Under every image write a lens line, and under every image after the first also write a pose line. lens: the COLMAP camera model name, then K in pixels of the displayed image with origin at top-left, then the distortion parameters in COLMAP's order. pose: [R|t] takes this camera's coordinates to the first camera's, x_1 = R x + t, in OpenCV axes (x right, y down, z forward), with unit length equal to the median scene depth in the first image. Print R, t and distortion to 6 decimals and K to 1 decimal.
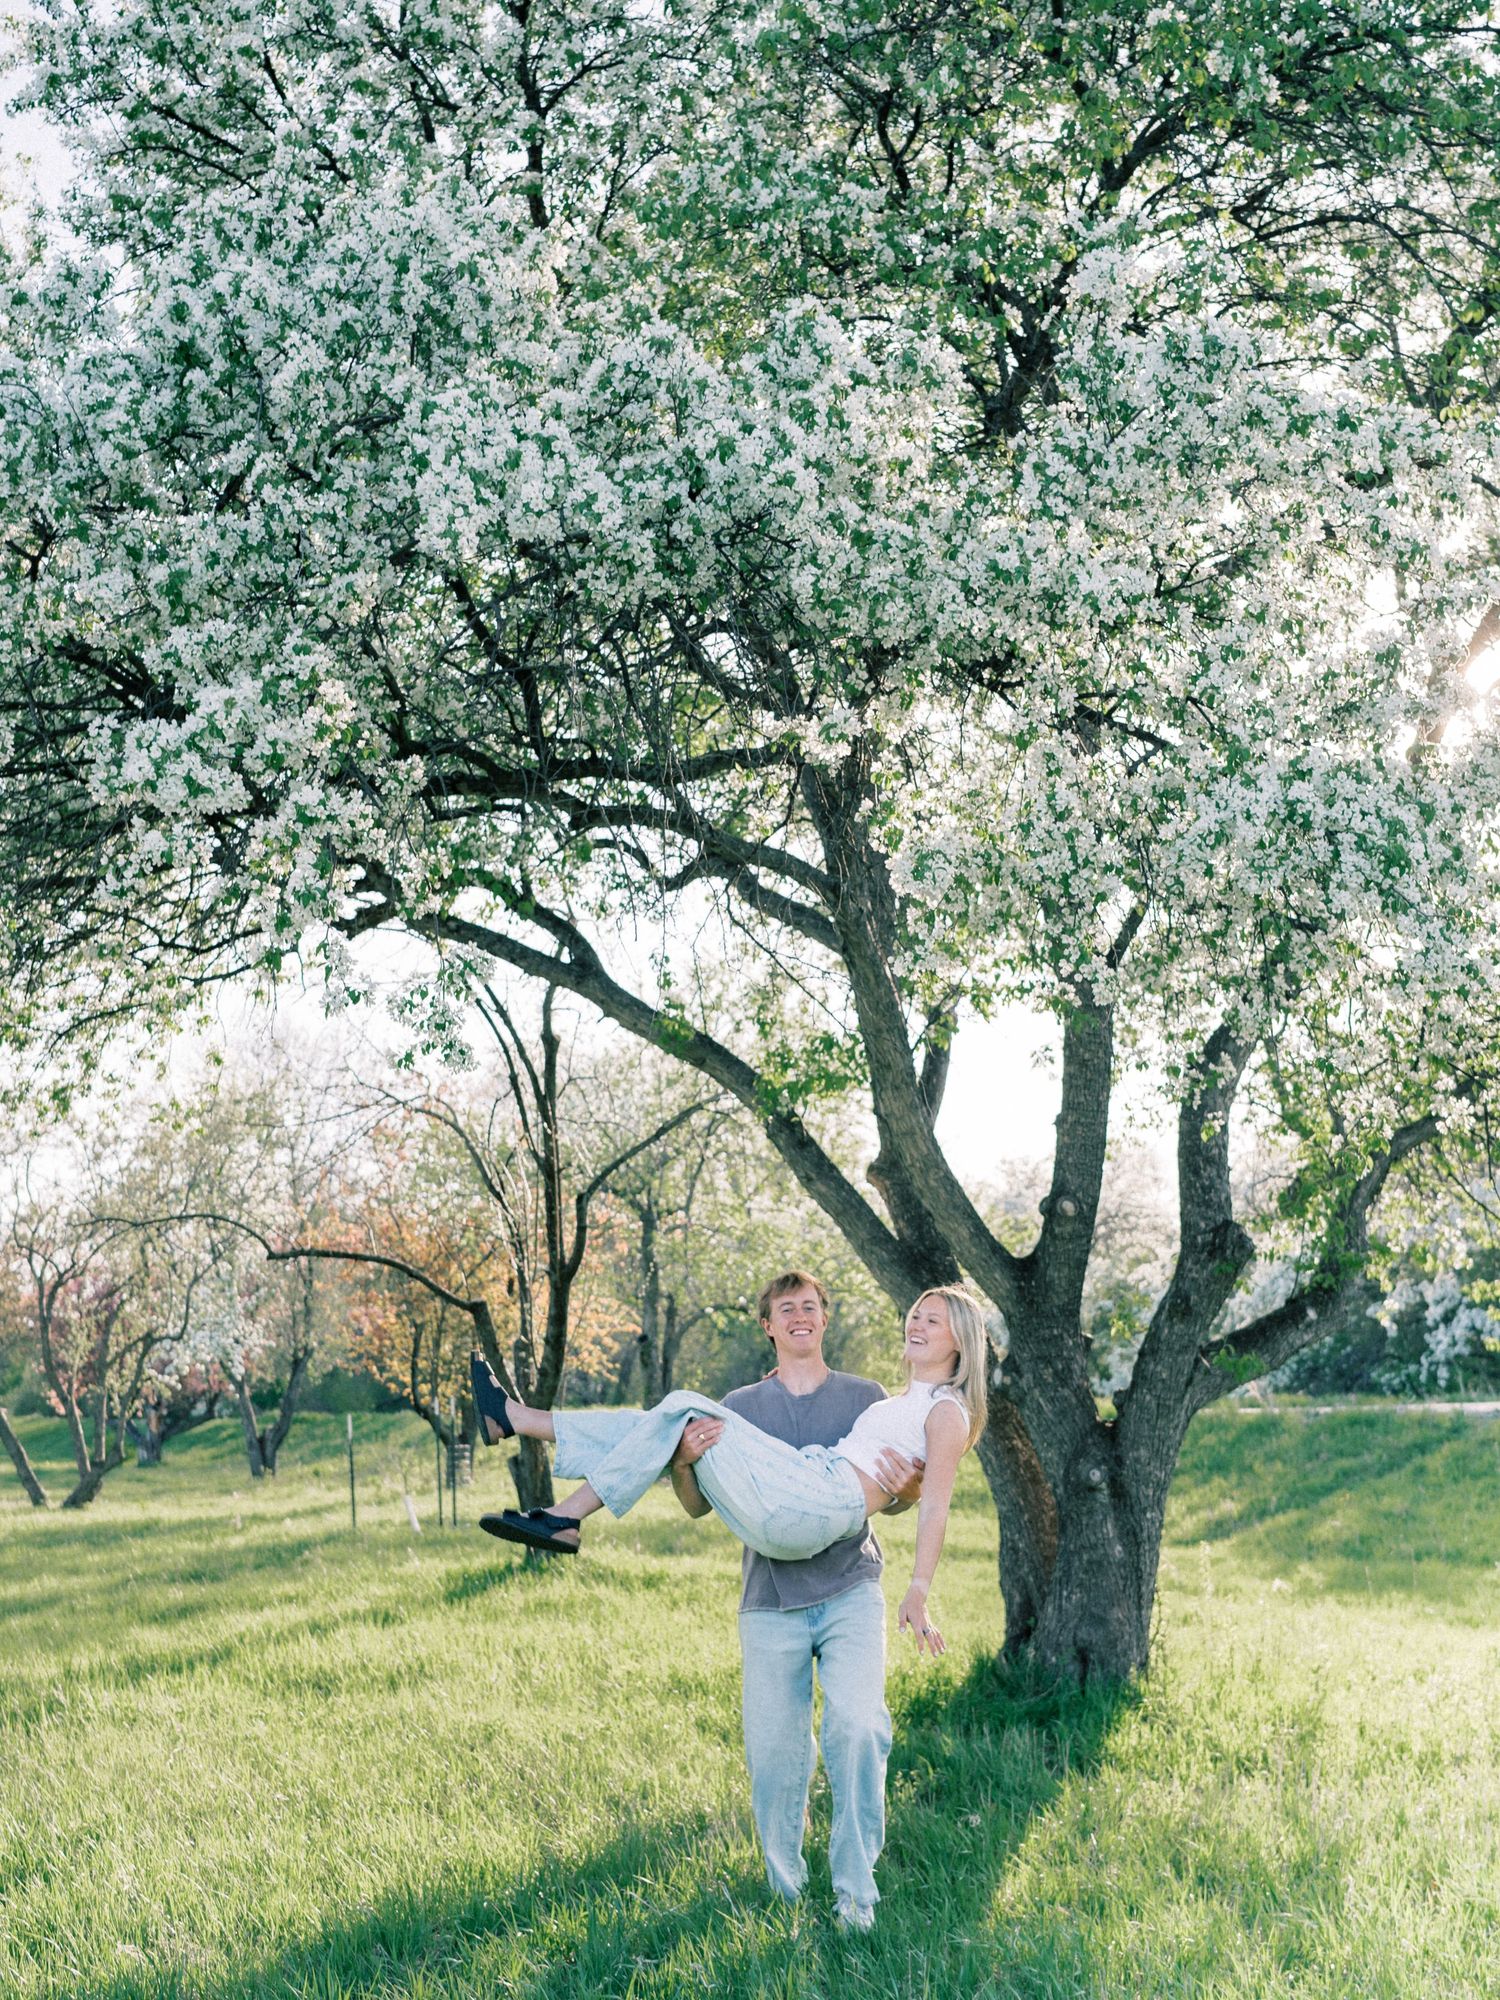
lens RADIAL K [[2466.3, 0, 750.0], [0, 2466.3, 1000.0], [0, 0, 1]] dist [-0.127632, -0.003090]
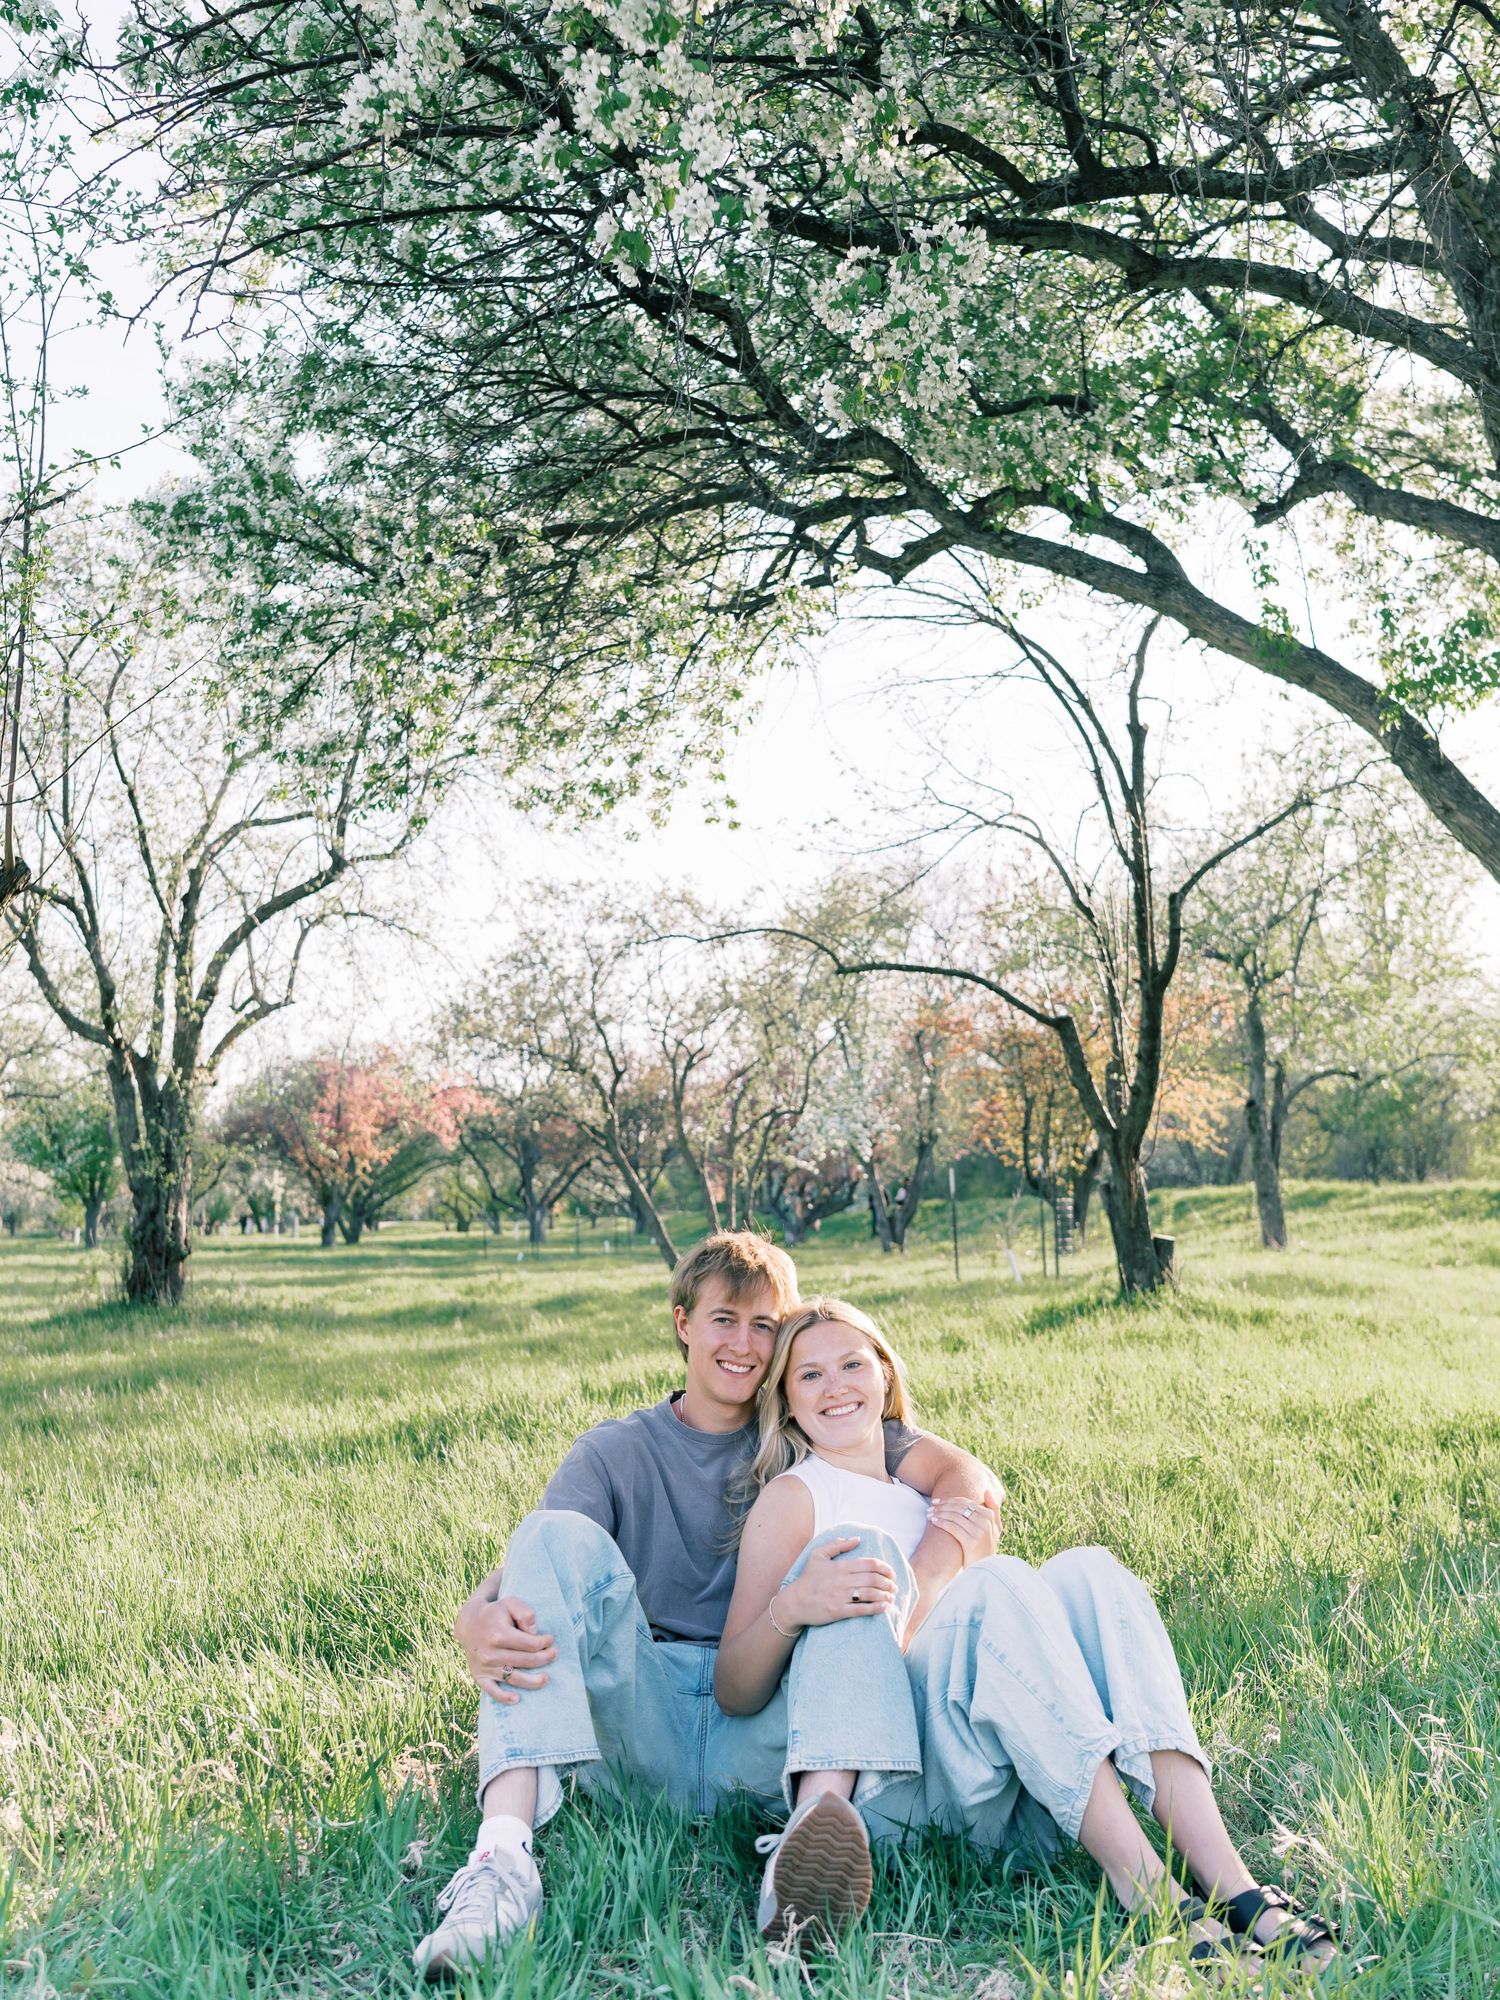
lens RADIAL K [[2238.3, 0, 750.0], [0, 2238.3, 1000.0], [0, 0, 1]] dist [-0.049074, -0.001417]
pose [[0.965238, -0.014058, -0.260995, -0.005178], [0.032989, 0.997120, 0.068295, 0.056092], [0.259284, -0.074530, 0.962921, 0.163215]]
